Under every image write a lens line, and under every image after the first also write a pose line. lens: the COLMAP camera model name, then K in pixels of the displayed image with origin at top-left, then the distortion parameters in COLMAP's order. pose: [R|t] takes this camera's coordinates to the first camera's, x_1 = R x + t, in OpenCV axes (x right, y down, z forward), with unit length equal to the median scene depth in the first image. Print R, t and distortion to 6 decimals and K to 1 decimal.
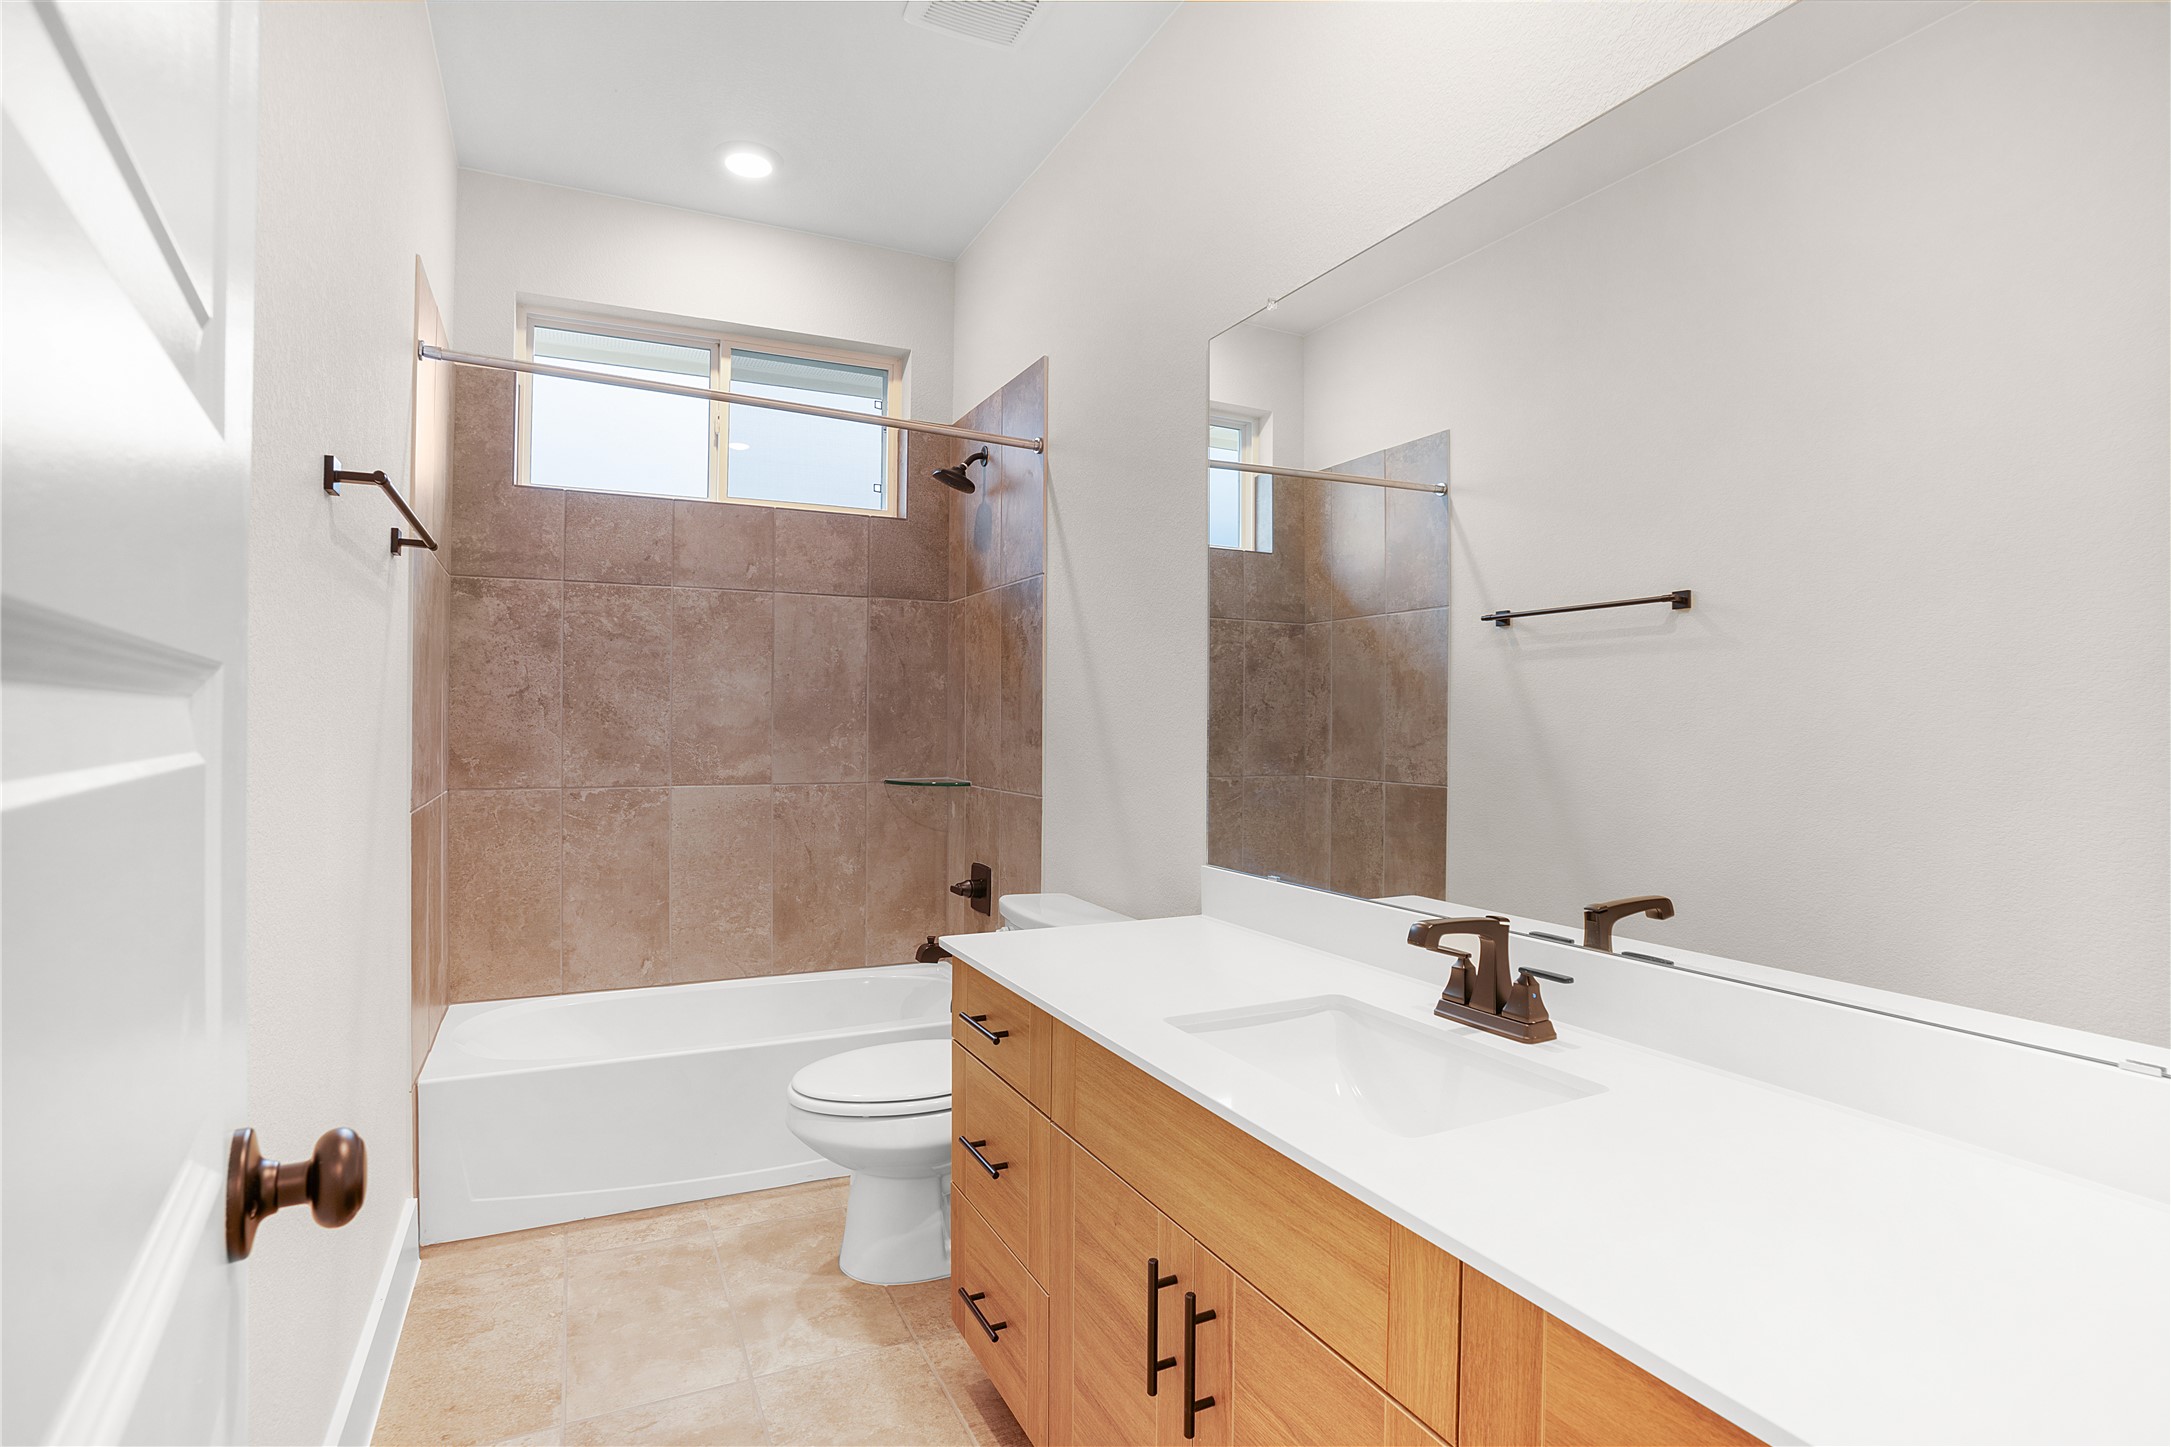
lens RADIAL K [[1077.6, 0, 1082.8], [0, 1077.6, 714.4], [0, 0, 1]] dist [-0.051017, 0.010928]
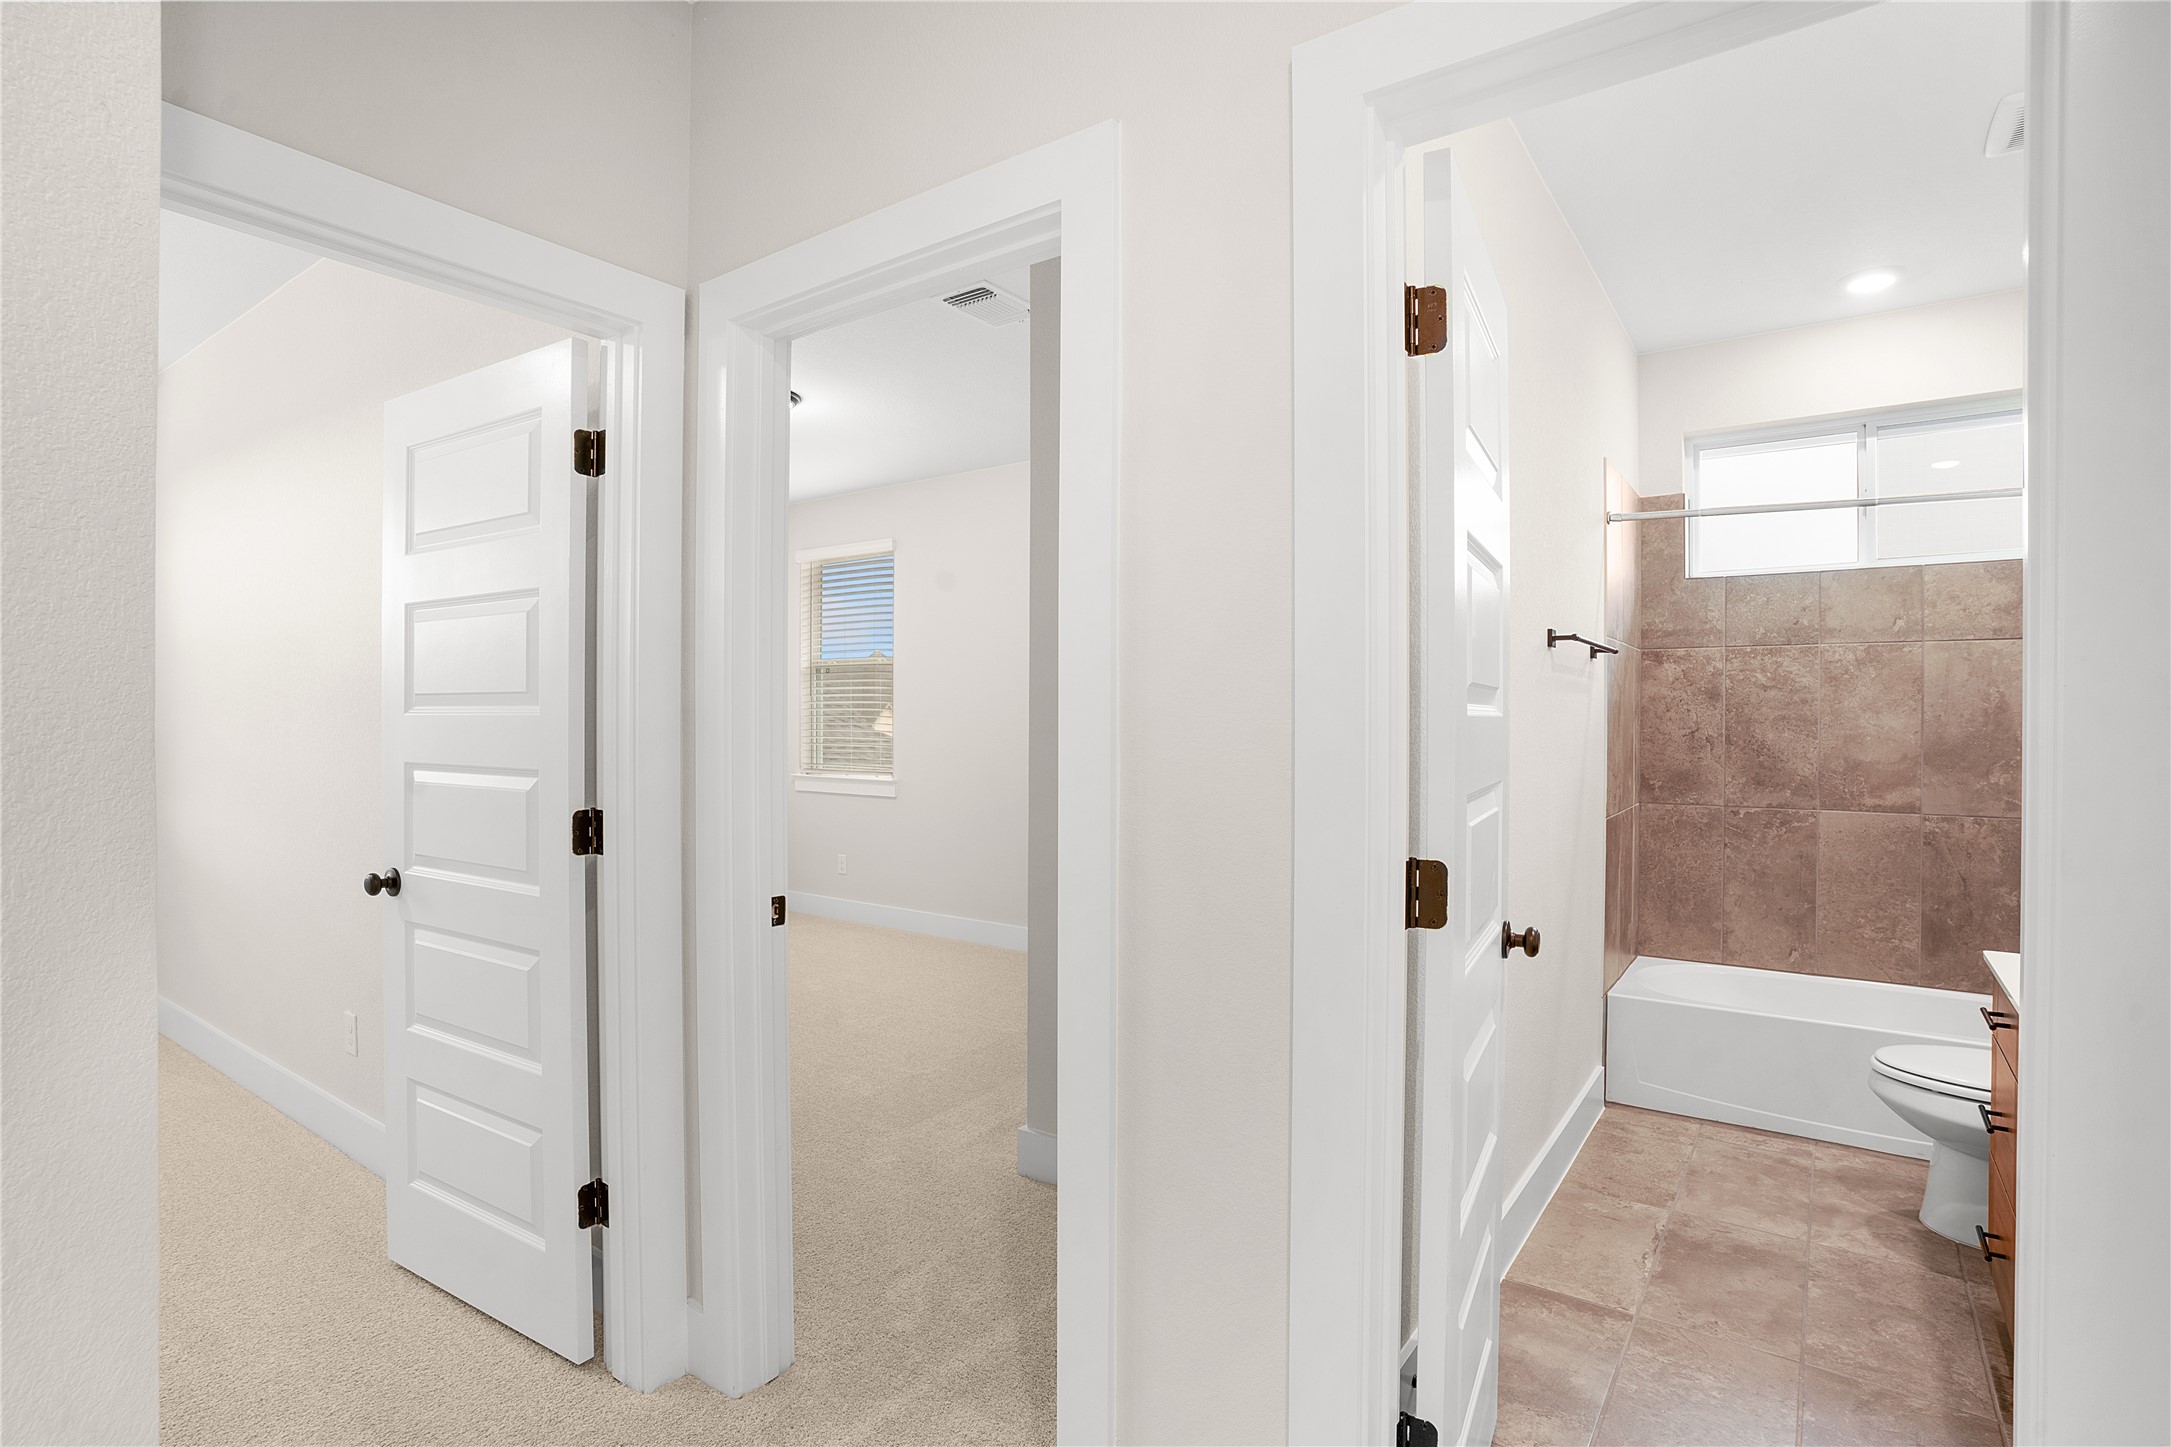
lens RADIAL K [[1077.6, 0, 1068.3], [0, 1077.6, 726.9], [0, 0, 1]] dist [-0.051017, 0.010928]
pose [[0.478604, 0.007761, -0.877997, 0.267507], [0.007215, 0.999892, 0.012772, -0.051443], [0.878001, -0.012448, 0.478496, -0.328315]]
